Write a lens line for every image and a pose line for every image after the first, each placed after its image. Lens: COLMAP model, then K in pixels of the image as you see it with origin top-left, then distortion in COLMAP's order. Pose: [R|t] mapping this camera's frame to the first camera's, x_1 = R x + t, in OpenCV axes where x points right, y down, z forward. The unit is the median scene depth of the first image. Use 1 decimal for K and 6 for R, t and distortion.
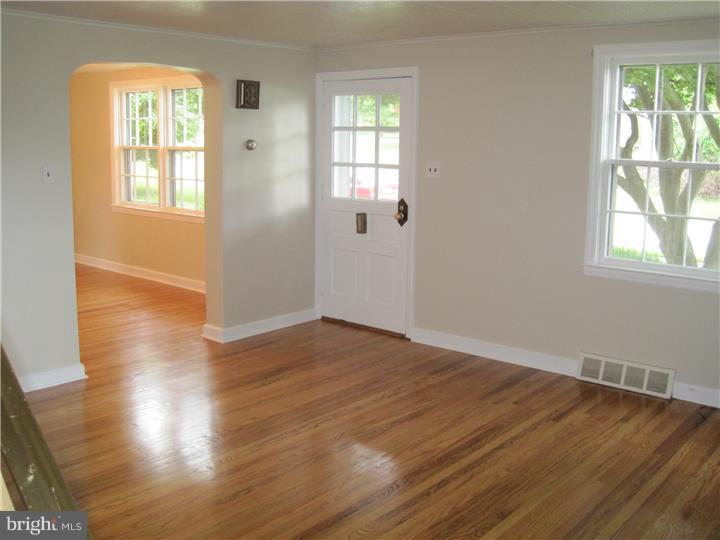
lens RADIAL K [[745.5, 0, 359.4], [0, 745.5, 272.0], [0, 0, 1]] dist [-0.141953, 0.000000]
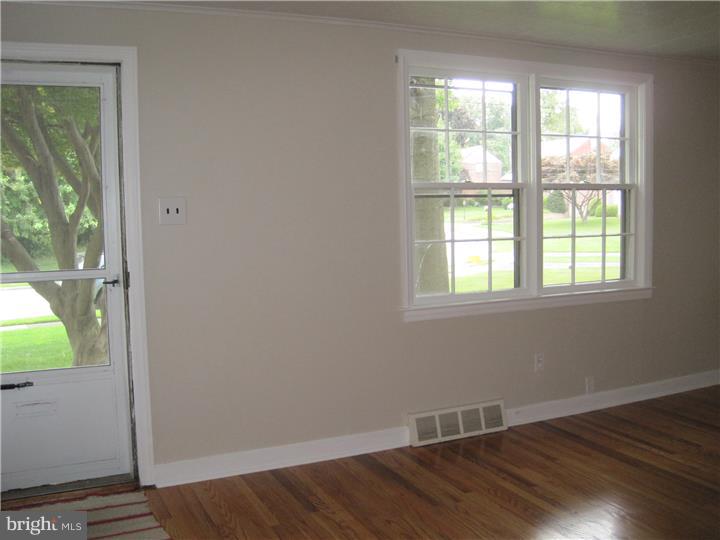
lens RADIAL K [[745.5, 0, 359.7], [0, 745.5, 269.1], [0, 0, 1]] dist [-0.141953, 0.000000]
pose [[0.404821, -0.098795, 0.909043, -0.533740], [0.180150, 0.983278, 0.026637, -0.097211], [-0.896474, 0.152981, 0.415849, 0.767766]]
